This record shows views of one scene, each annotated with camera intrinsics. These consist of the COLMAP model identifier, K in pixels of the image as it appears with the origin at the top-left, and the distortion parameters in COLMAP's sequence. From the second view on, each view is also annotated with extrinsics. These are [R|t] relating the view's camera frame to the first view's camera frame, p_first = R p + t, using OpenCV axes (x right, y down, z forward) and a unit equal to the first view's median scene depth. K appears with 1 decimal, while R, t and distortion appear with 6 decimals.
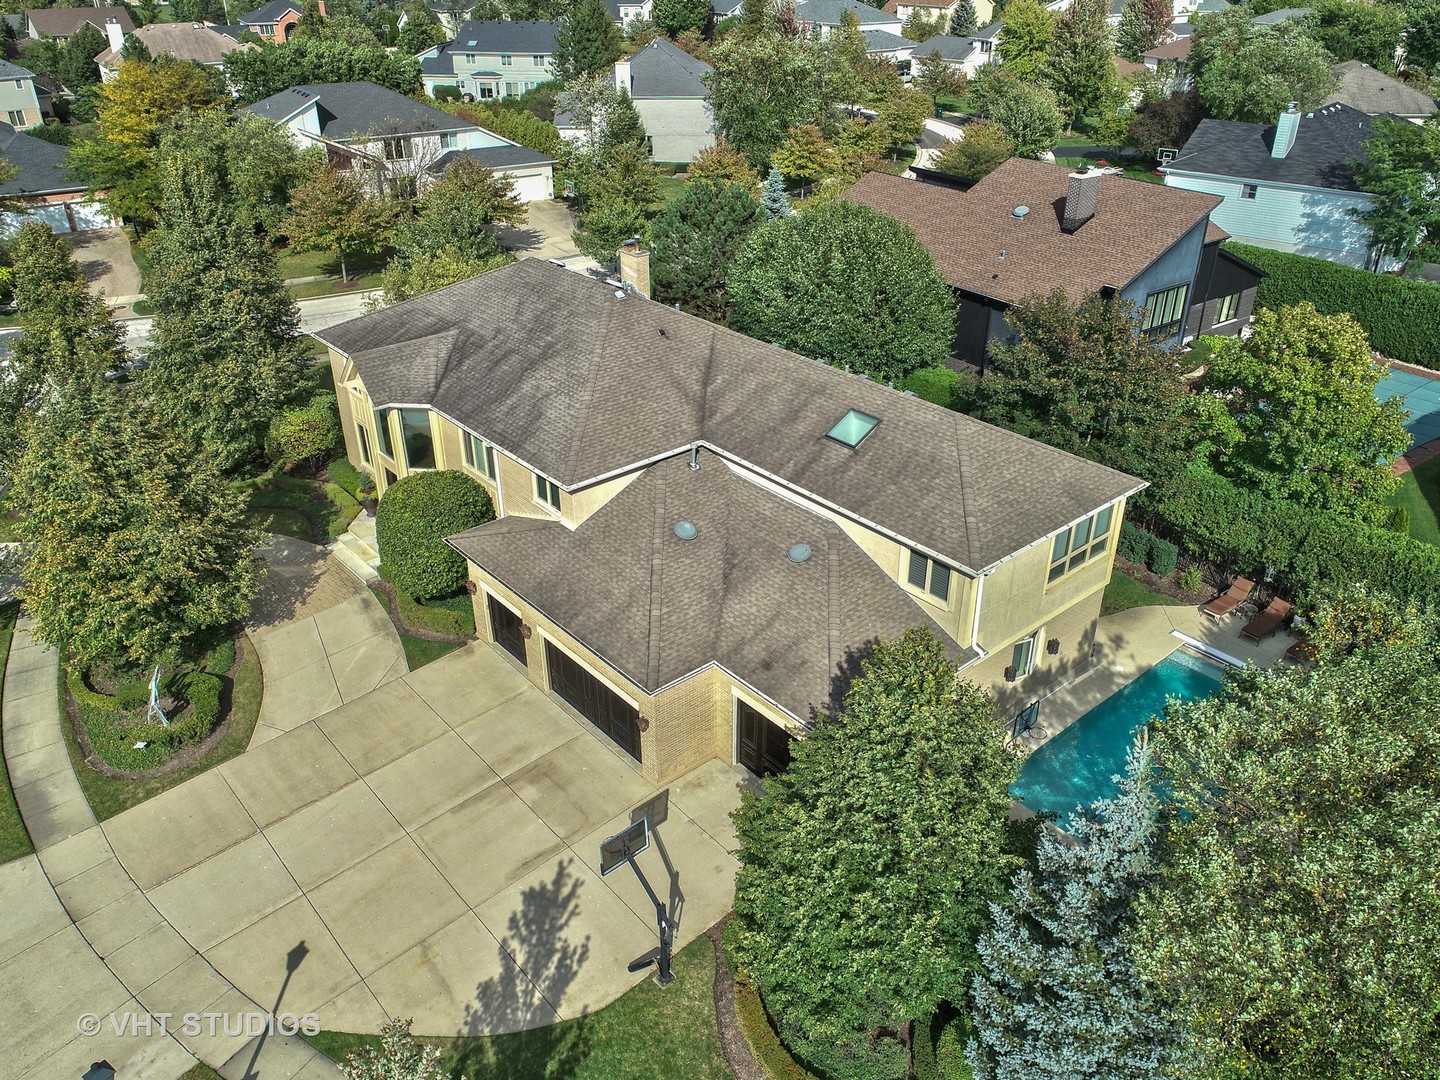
lens RADIAL K [[1097.7, 0, 716.2], [0, 1097.7, 542.9], [0, 0, 1]] dist [-0.002434, -0.000260]
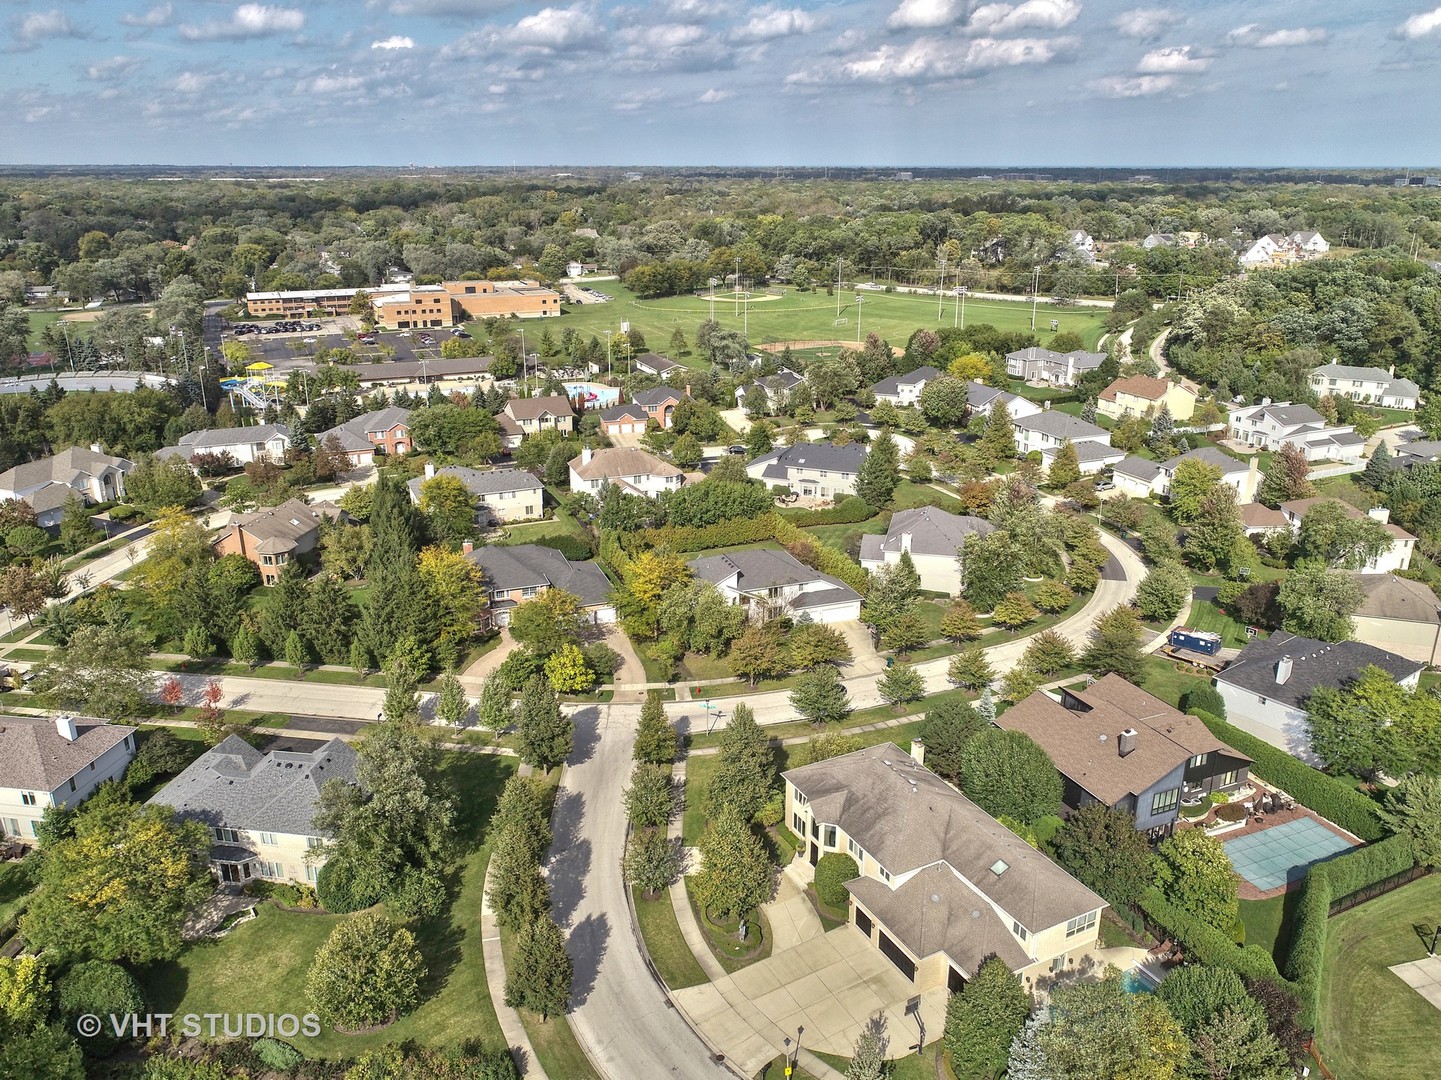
lens RADIAL K [[1098.4, 0, 716.7], [0, 1098.4, 542.9], [0, 0, 1]] dist [-0.002434, -0.000260]
pose [[0.974988, 0.075916, -0.208892, -0.050083], [-0.110938, 0.980632, -0.161411, -0.351330], [0.192593, 0.180548, 0.964526, -1.795733]]
